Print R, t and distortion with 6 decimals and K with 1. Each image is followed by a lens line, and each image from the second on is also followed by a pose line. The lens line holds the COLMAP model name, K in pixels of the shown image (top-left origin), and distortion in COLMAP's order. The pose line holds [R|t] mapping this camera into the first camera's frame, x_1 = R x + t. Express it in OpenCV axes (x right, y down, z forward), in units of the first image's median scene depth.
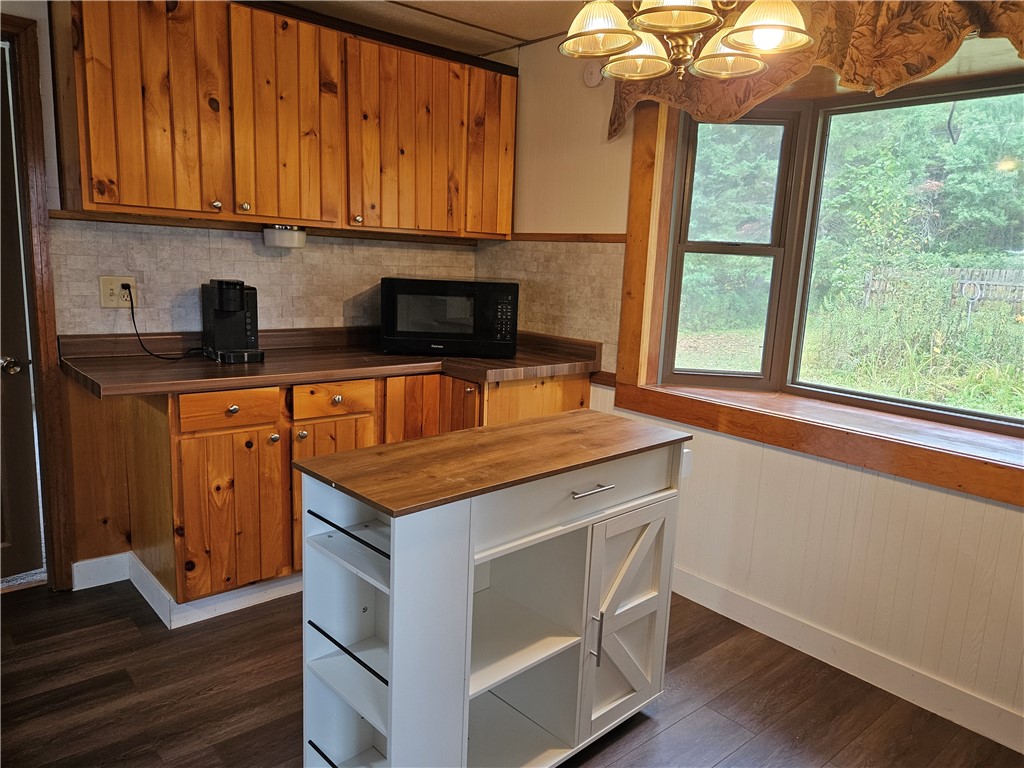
lens RADIAL K [[691.4, 0, 512.5], [0, 691.4, 384.8], [0, 0, 1]] dist [-0.027281, 0.009243]
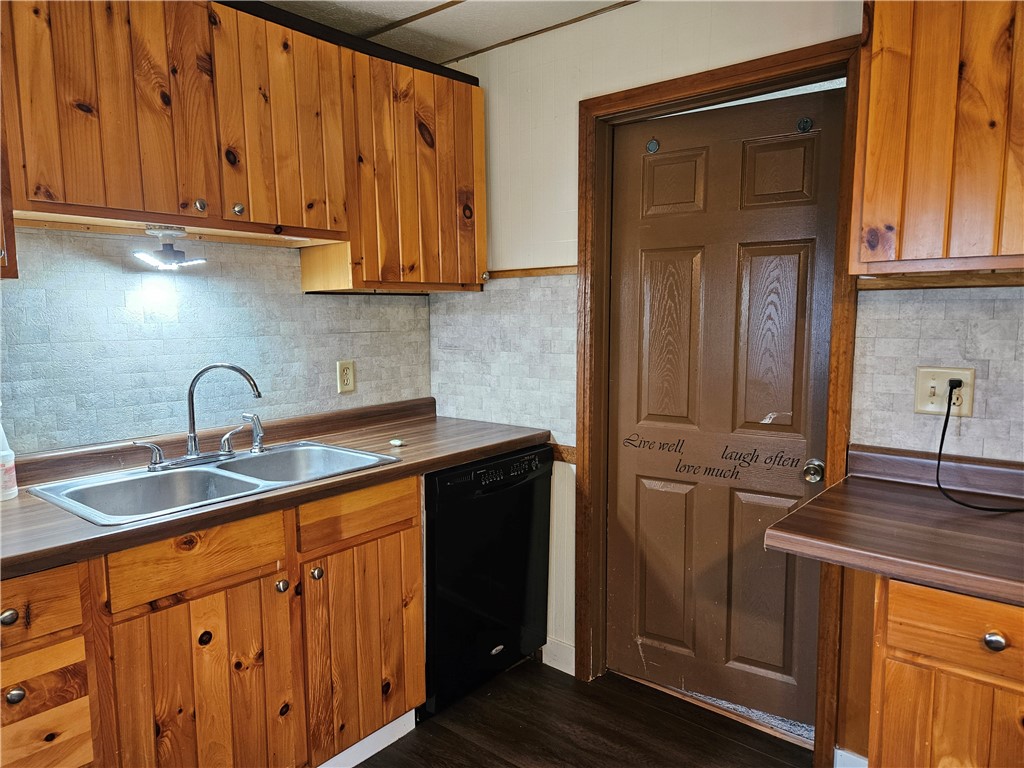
lens RADIAL K [[691.4, 0, 502.5], [0, 691.4, 399.0], [0, 0, 1]] dist [-0.027281, 0.009243]
pose [[0.154194, 0.067923, -0.985703, 0.012076], [-0.155584, 0.986857, 0.043664, -0.092101], [0.975714, 0.146627, 0.162735, 0.484847]]
